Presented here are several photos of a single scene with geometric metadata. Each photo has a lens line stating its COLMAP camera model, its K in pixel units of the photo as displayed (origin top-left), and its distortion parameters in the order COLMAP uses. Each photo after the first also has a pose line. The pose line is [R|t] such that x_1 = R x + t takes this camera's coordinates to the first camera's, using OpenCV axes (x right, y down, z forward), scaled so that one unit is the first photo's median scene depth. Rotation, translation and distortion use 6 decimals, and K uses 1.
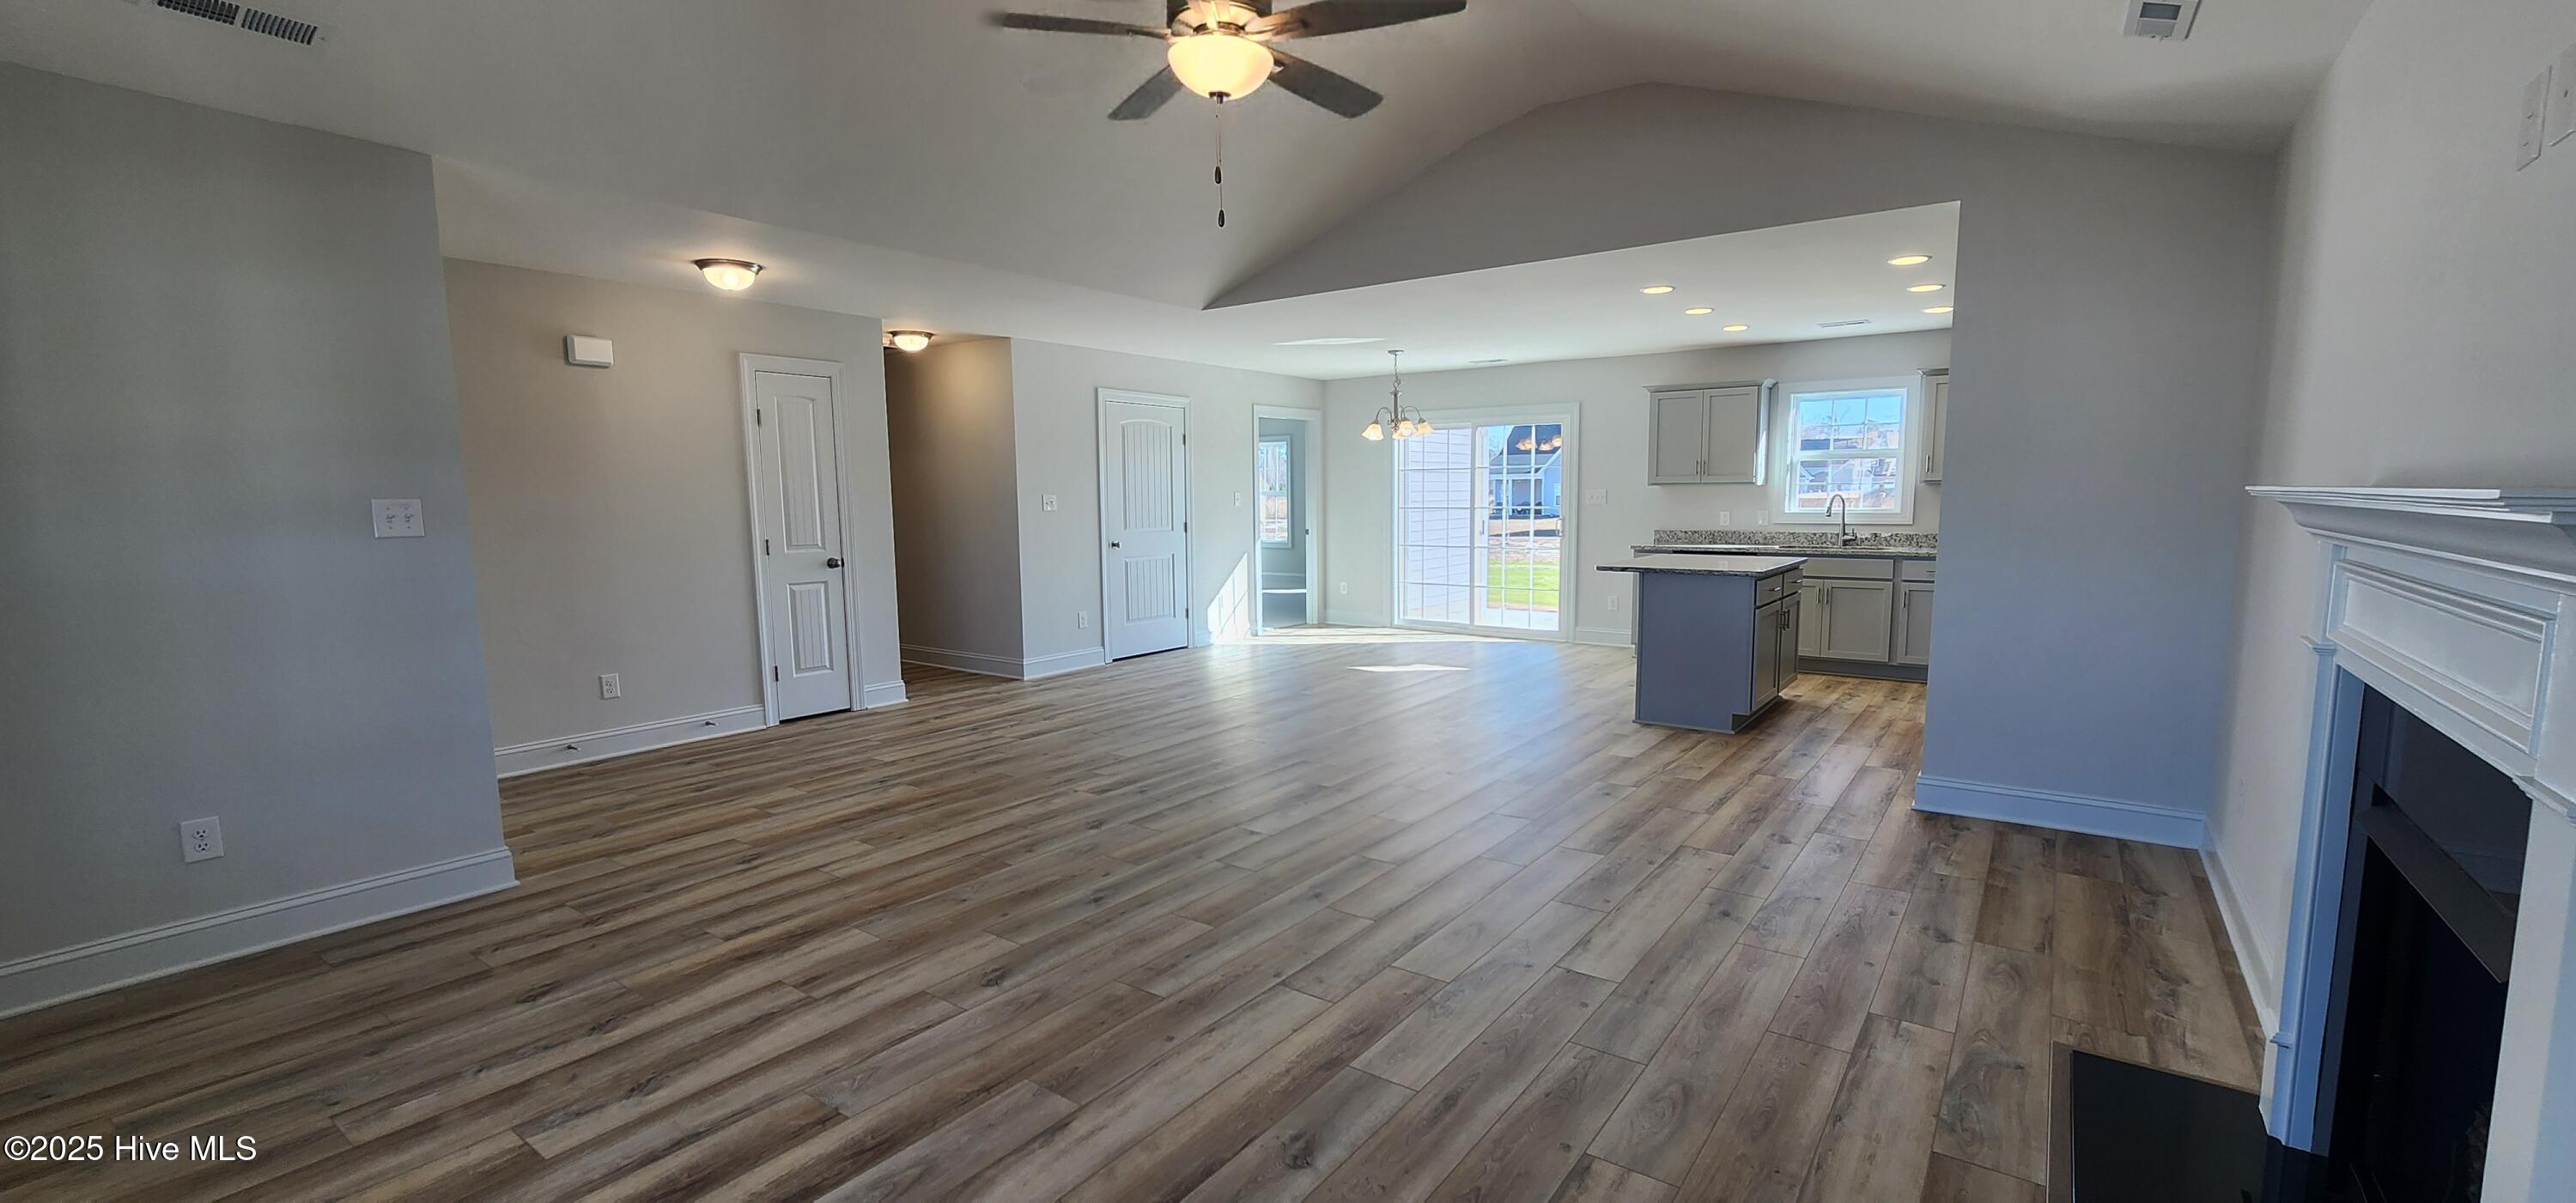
lens RADIAL K [[1056.5, 0, 1292.3], [0, 1056.5, 608.3], [0, 0, 1]] dist [-0.001452, 0.001435]
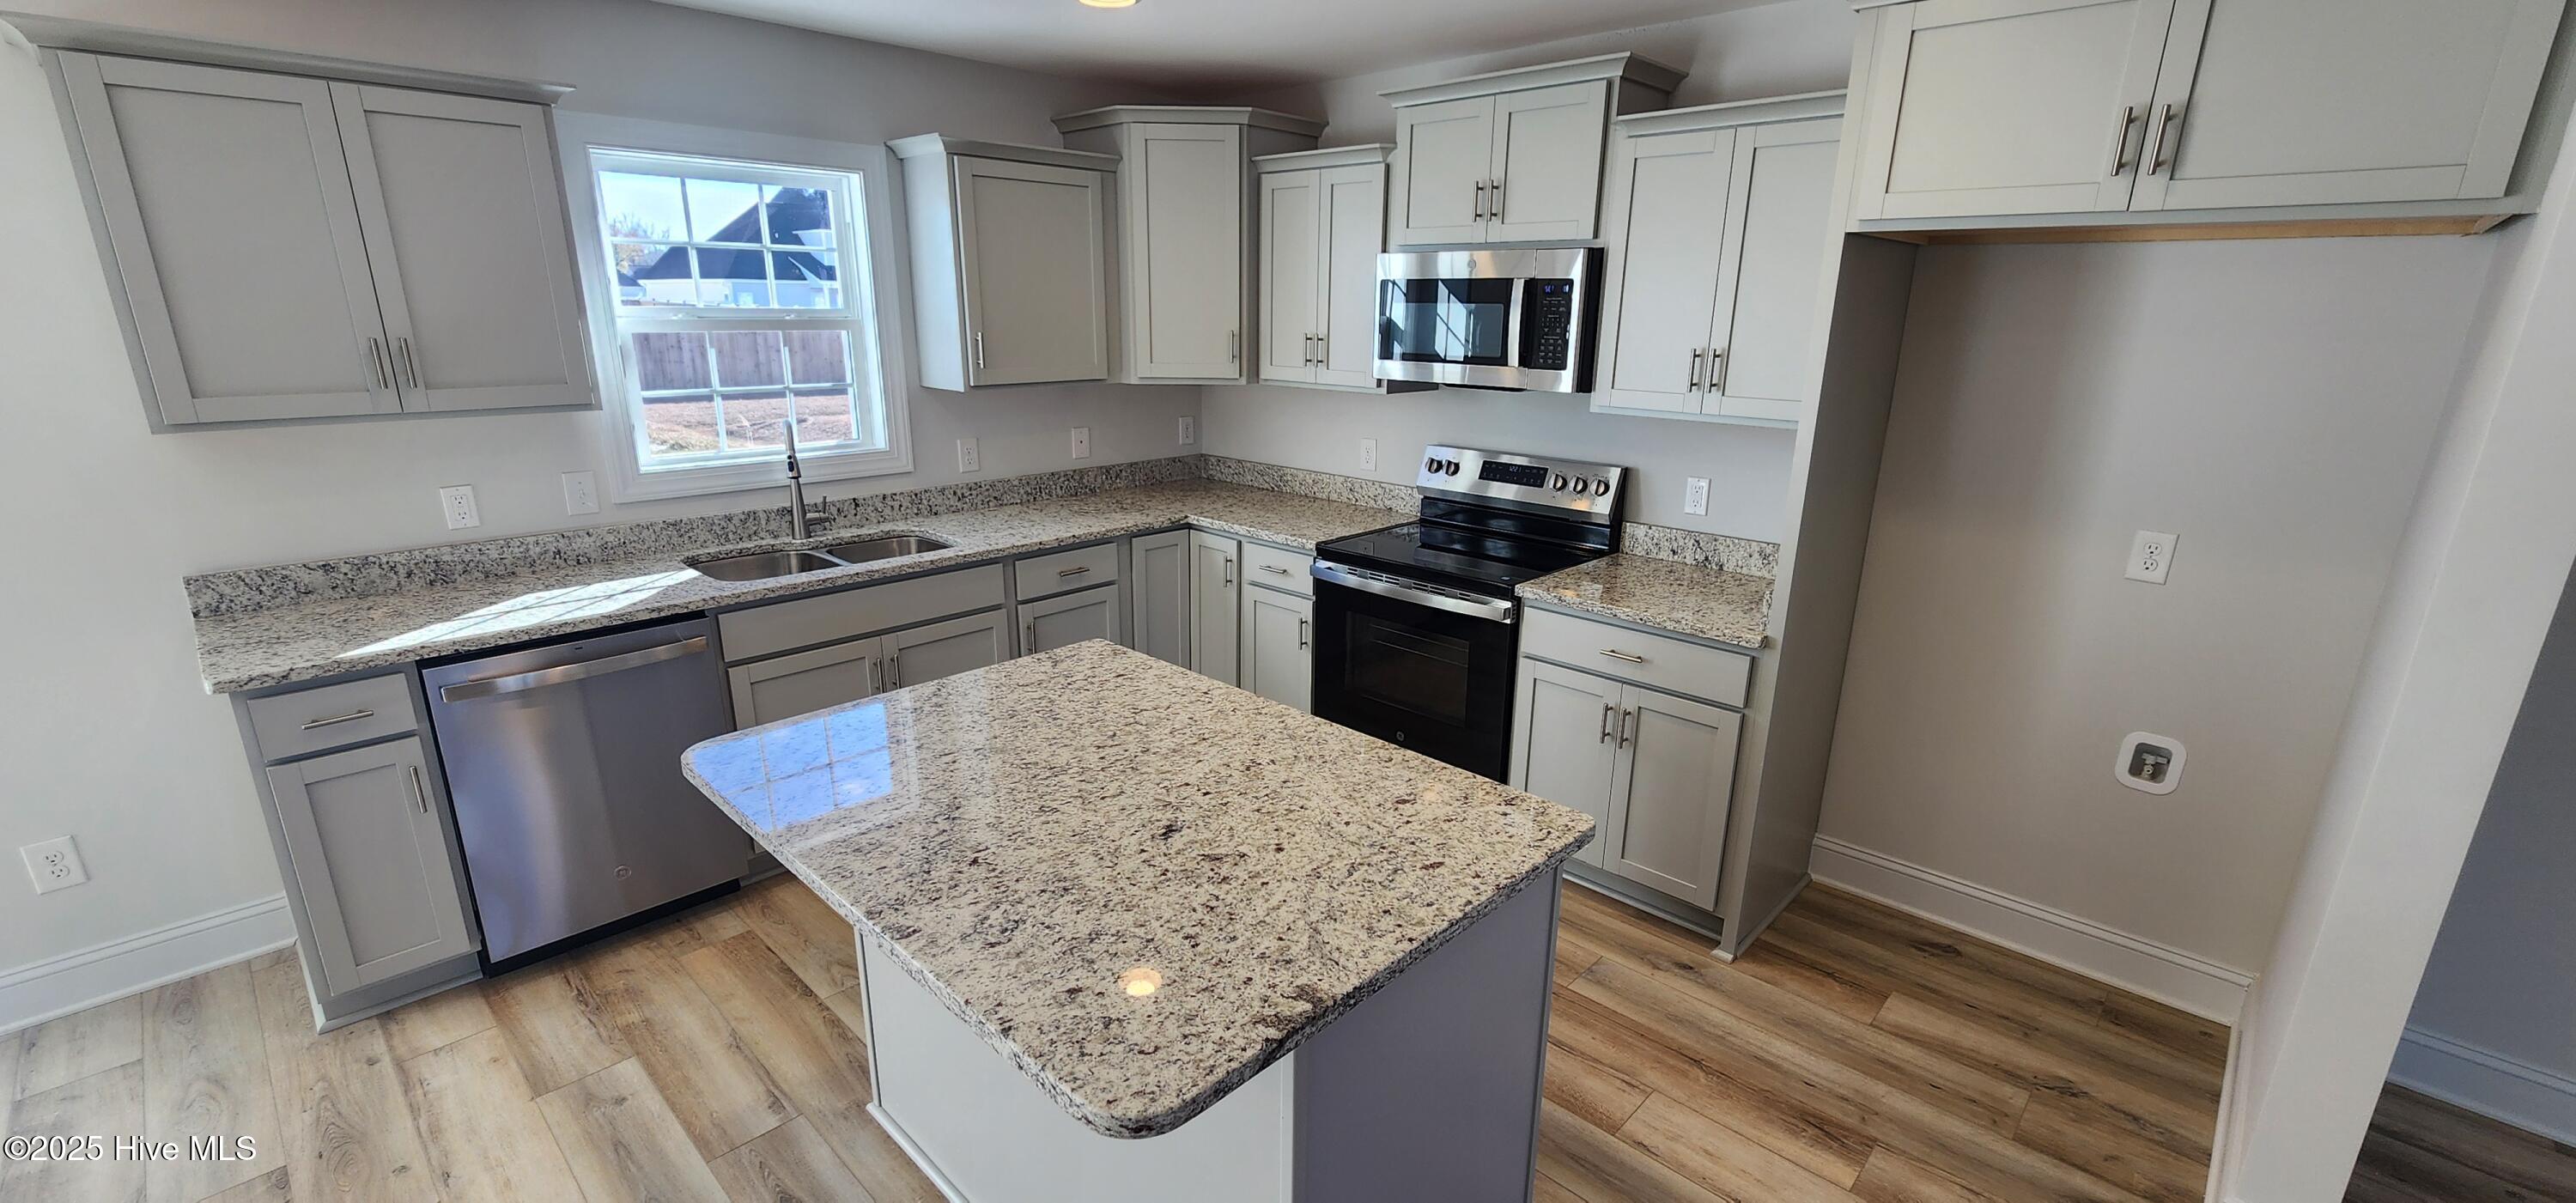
lens RADIAL K [[1056.5, 0, 1291.5], [0, 1056.5, 617.2], [0, 0, 1]] dist [-0.001452, 0.001435]
pose [[0.133312, -0.273085, 0.952708, 0.178653], [0.095995, 0.960326, 0.261836, -0.183094], [-0.986414, 0.056550, 0.154238, 1.093832]]
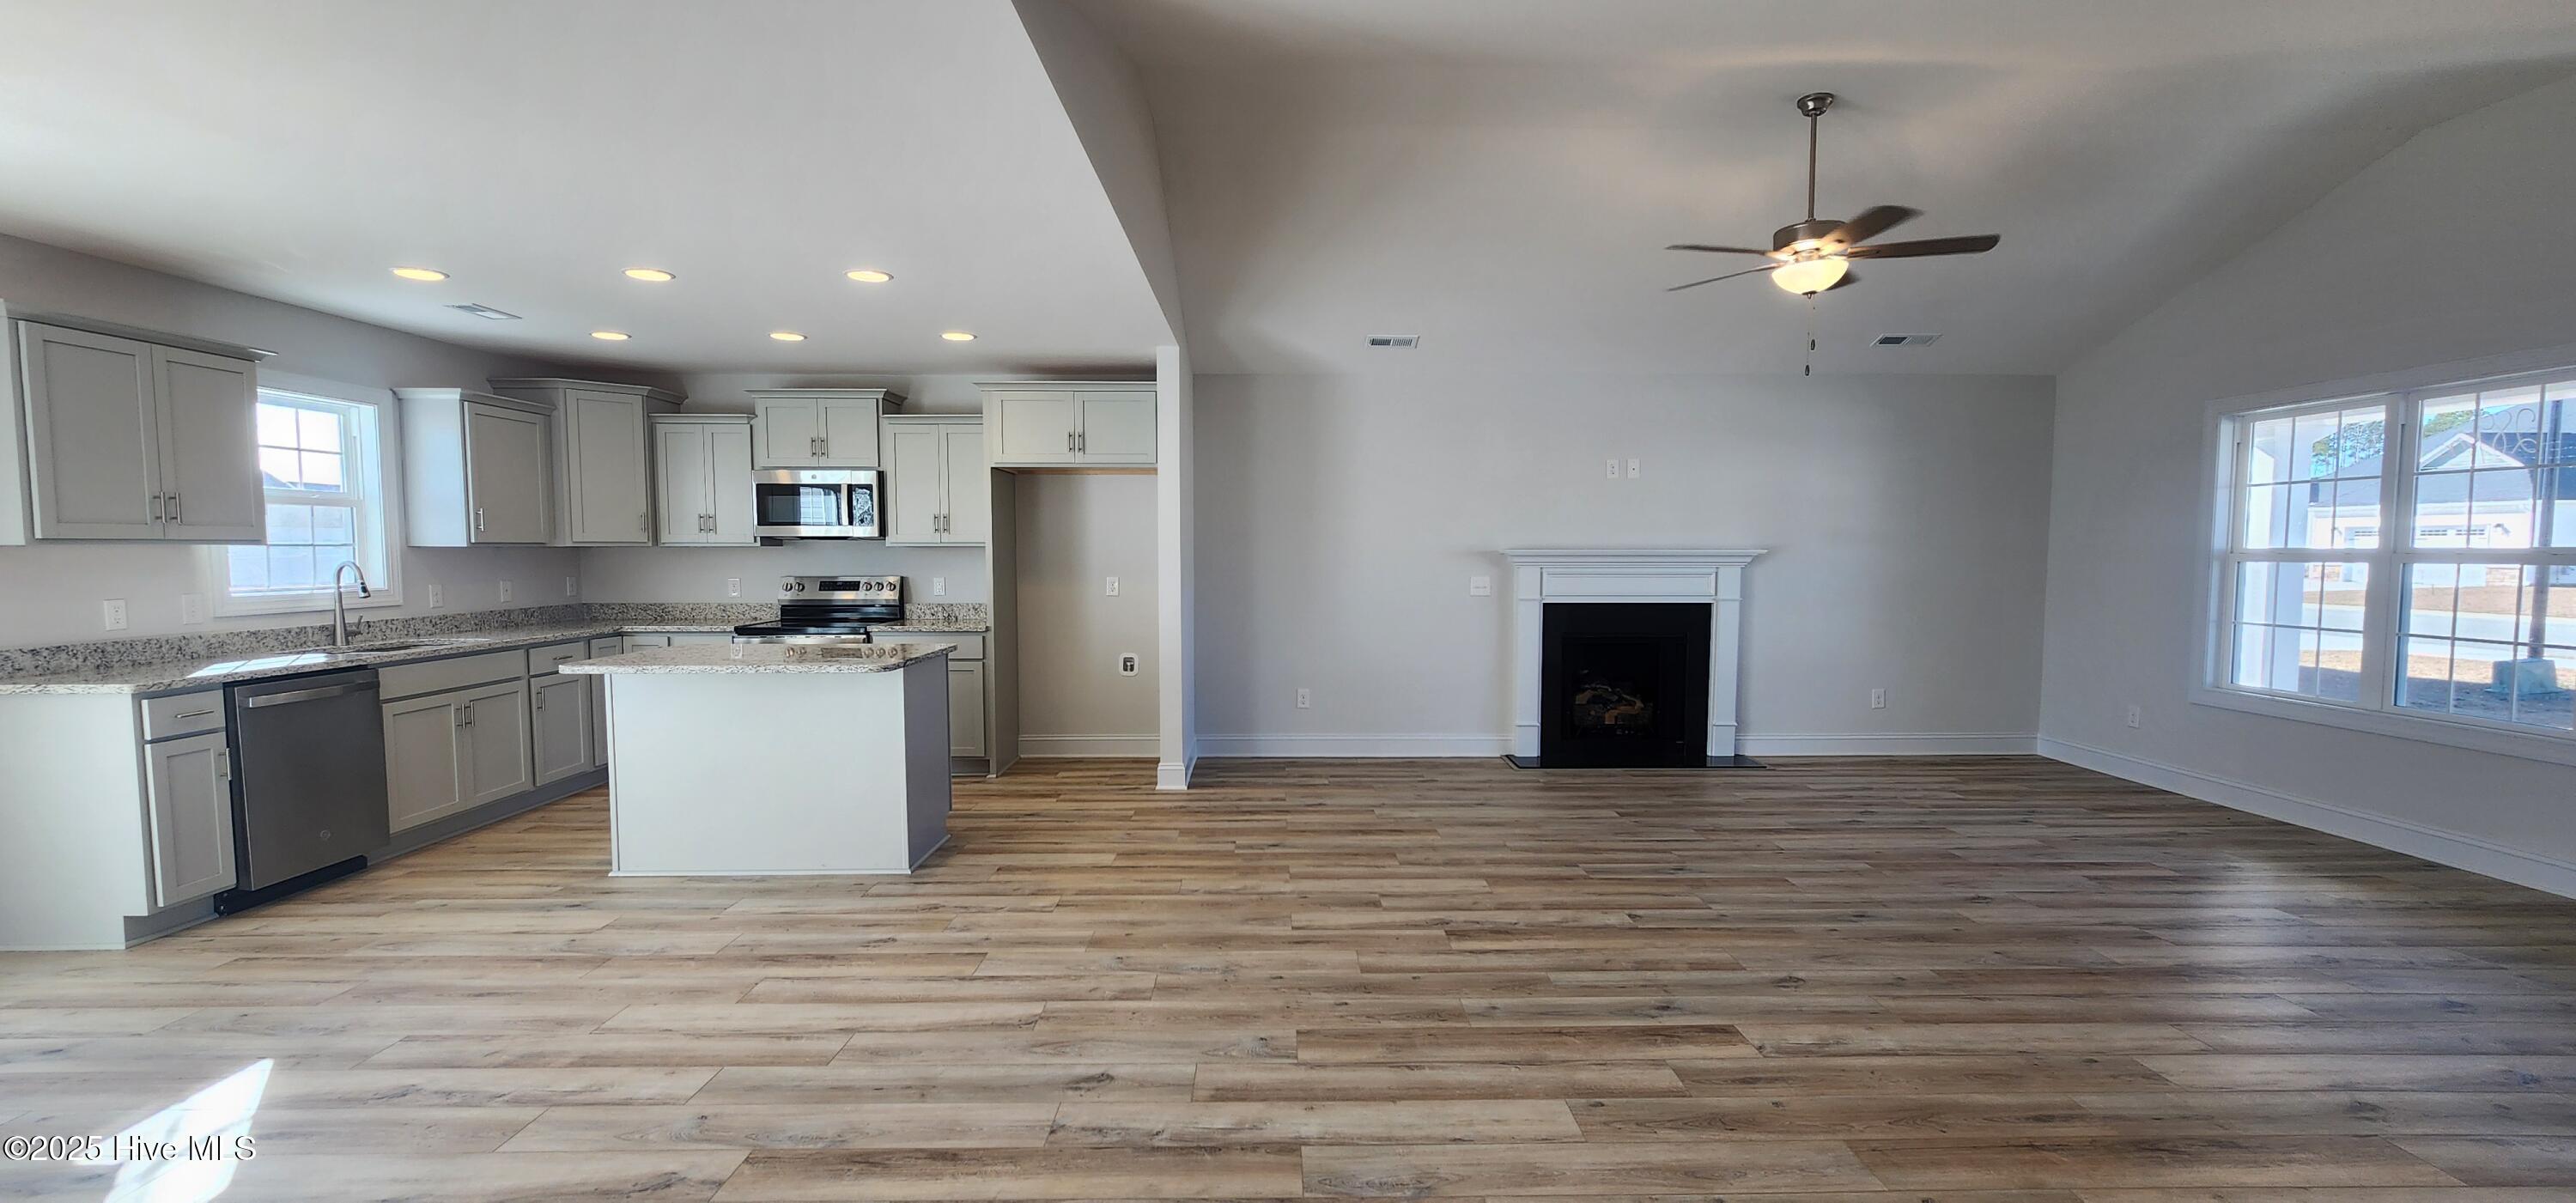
lens RADIAL K [[1056.5, 0, 1288.0], [0, 1056.5, 619.2], [0, 0, 1]] dist [-0.001452, 0.001435]
pose [[-0.597133, -0.044742, 0.800894, -0.460418], [0.094014, 0.987658, 0.125271, -0.149011], [-0.796614, 0.150098, -0.585557, 1.369446]]
